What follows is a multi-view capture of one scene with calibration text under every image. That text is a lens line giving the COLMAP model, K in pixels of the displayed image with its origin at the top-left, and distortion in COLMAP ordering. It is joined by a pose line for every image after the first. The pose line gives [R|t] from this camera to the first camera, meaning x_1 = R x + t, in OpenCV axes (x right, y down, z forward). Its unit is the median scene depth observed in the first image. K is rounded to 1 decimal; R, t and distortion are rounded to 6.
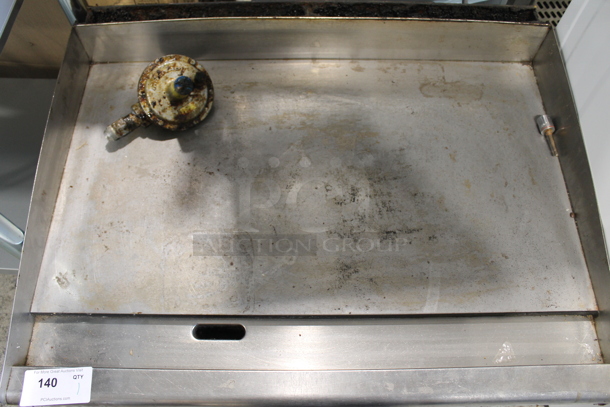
lens RADIAL K [[506.3, 0, 305.0], [0, 506.3, 203.5], [0, 0, 1]] dist [-0.173538, 0.158957]
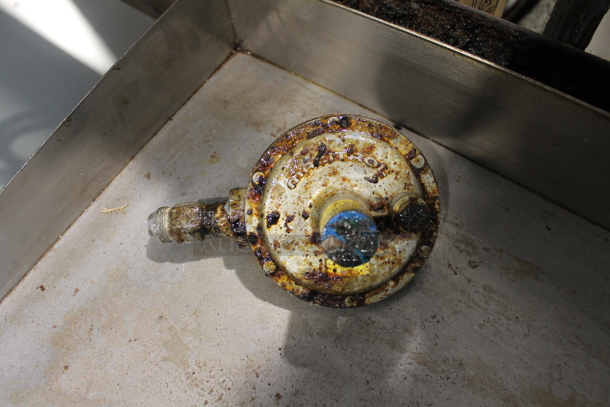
lens RADIAL K [[506.3, 0, 305.0], [0, 506.3, 203.5], [0, 0, 1]] dist [-0.173538, 0.158957]
pose [[0.815203, 0.476028, -0.329911, -0.156241], [-0.473477, 0.875804, 0.093745, -0.252511], [0.333562, 0.079784, 0.939346, 0.621071]]
